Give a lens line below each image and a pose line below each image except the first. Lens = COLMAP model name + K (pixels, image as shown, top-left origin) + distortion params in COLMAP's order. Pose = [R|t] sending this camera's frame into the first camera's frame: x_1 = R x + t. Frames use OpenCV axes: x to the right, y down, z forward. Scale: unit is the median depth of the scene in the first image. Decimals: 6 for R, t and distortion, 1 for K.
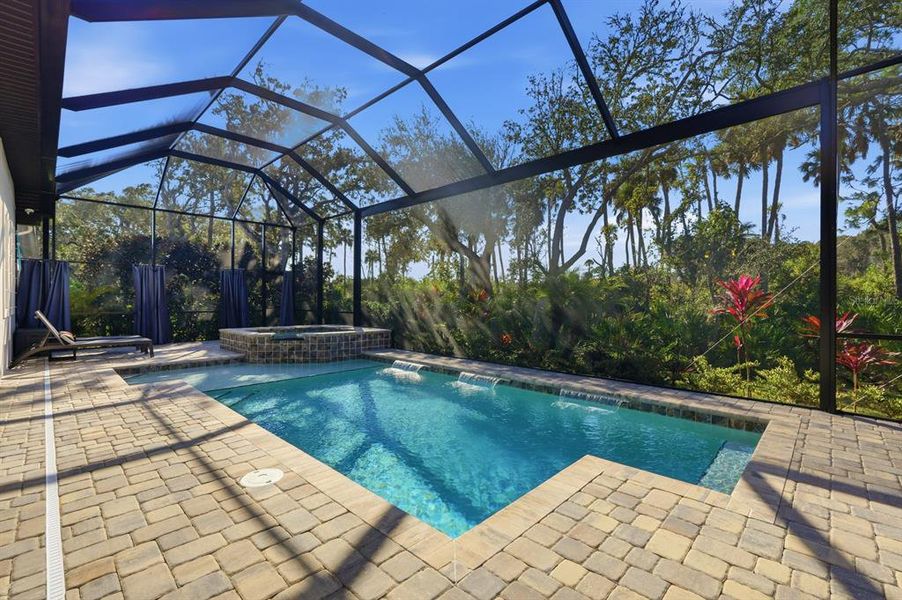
lens RADIAL K [[405.4, 0, 451.0], [0, 405.4, 300.0], [0, 0, 1]] dist [-0.005798, 0.000307]
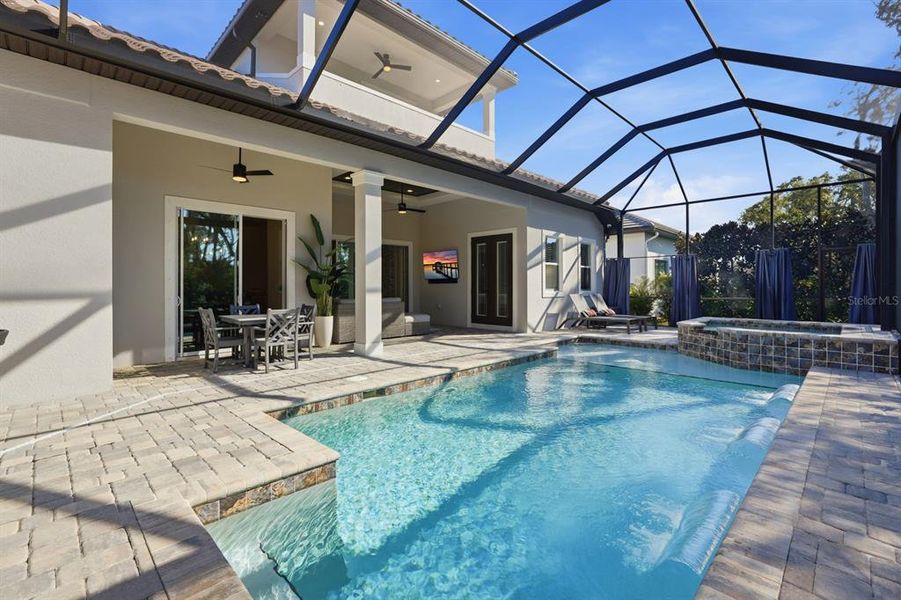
lens RADIAL K [[405.0, 0, 450.5], [0, 405.0, 300.0], [0, 0, 1]] dist [-0.005798, 0.000307]
pose [[-0.023733, 0.032993, -0.999174, 1.545273], [0.001576, 0.999455, 0.032965, -0.000530], [0.999717, -0.000792, -0.023772, 1.585904]]
